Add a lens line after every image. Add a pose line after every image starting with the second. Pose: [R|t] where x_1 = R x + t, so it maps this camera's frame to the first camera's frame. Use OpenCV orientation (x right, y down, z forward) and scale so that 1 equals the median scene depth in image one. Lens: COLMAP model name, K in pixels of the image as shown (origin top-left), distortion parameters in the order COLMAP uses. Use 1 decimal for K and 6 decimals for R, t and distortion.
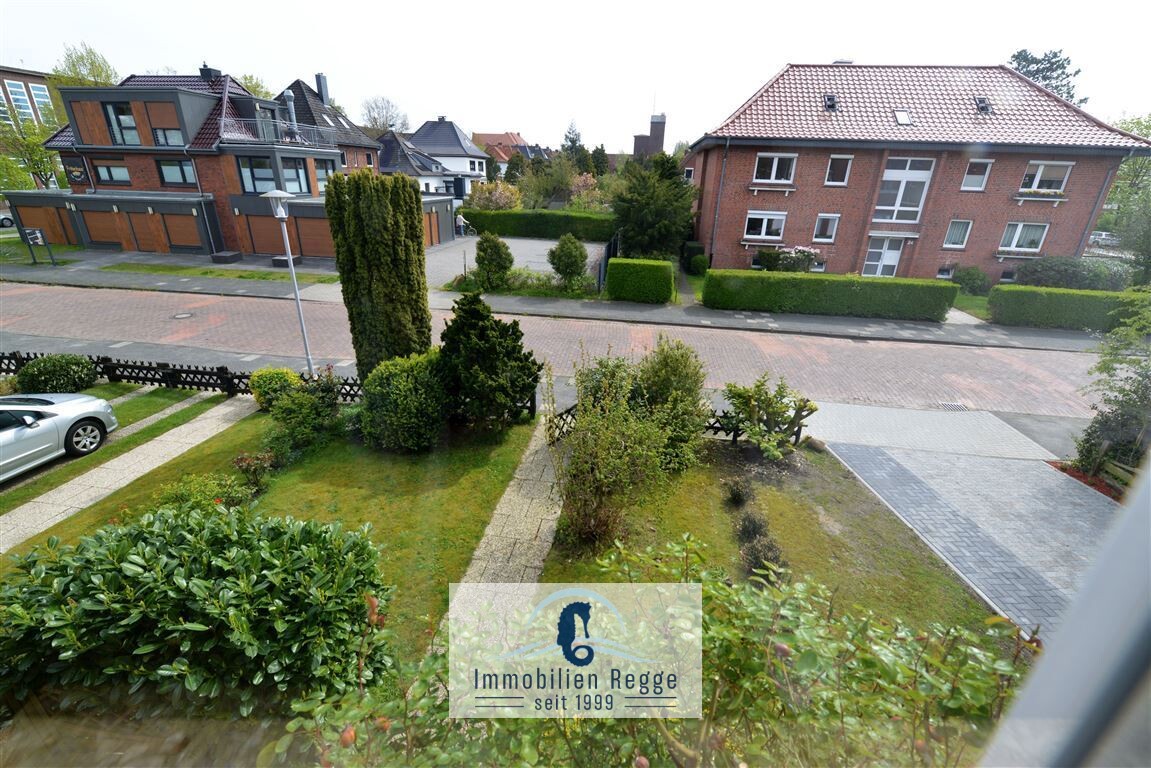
lens RADIAL K [[490.8, 0, 575.5], [0, 490.8, 384.0], [0, 0, 1]] dist [-0.009858, 0.000028]
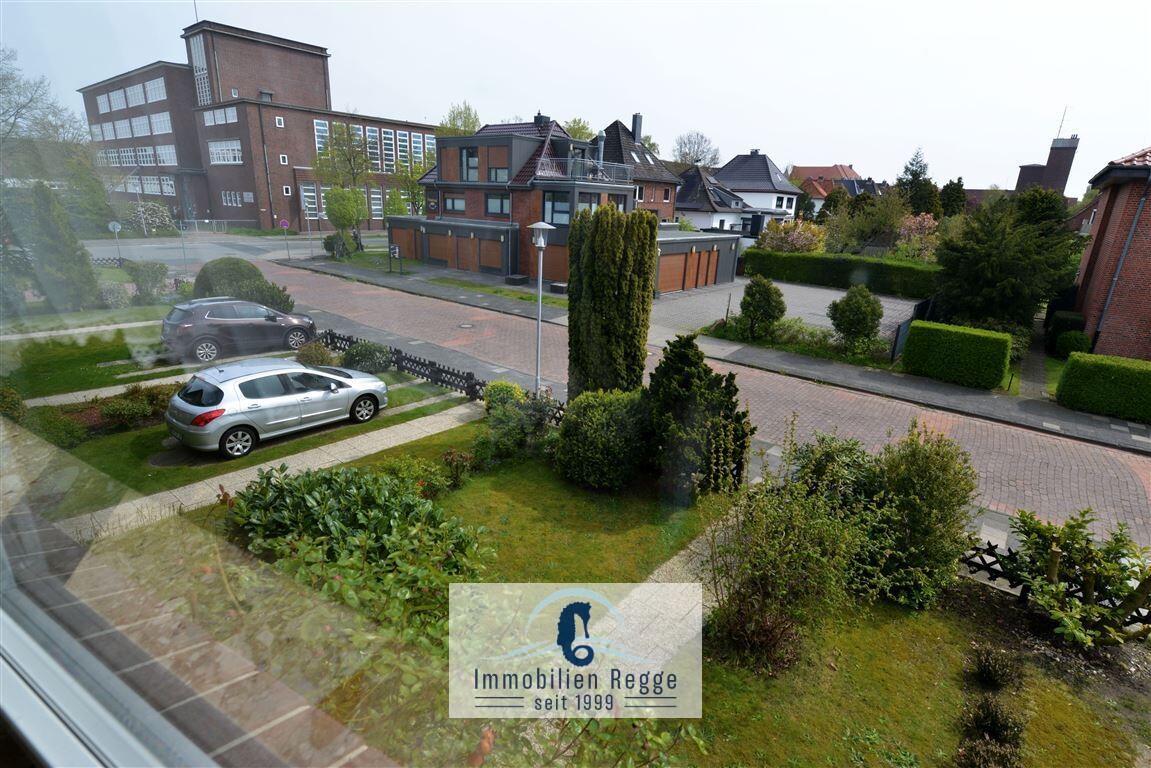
lens RADIAL K [[561.9, 0, 575.5], [0, 561.9, 384.0], [0, 0, 1]] dist [-0.008095, -0.000897]
pose [[0.856234, 0.167484, -0.488685, 0.109775], [-0.217695, 0.974869, -0.047315, -0.001557], [0.468479, 0.146897, 0.871177, -0.003552]]
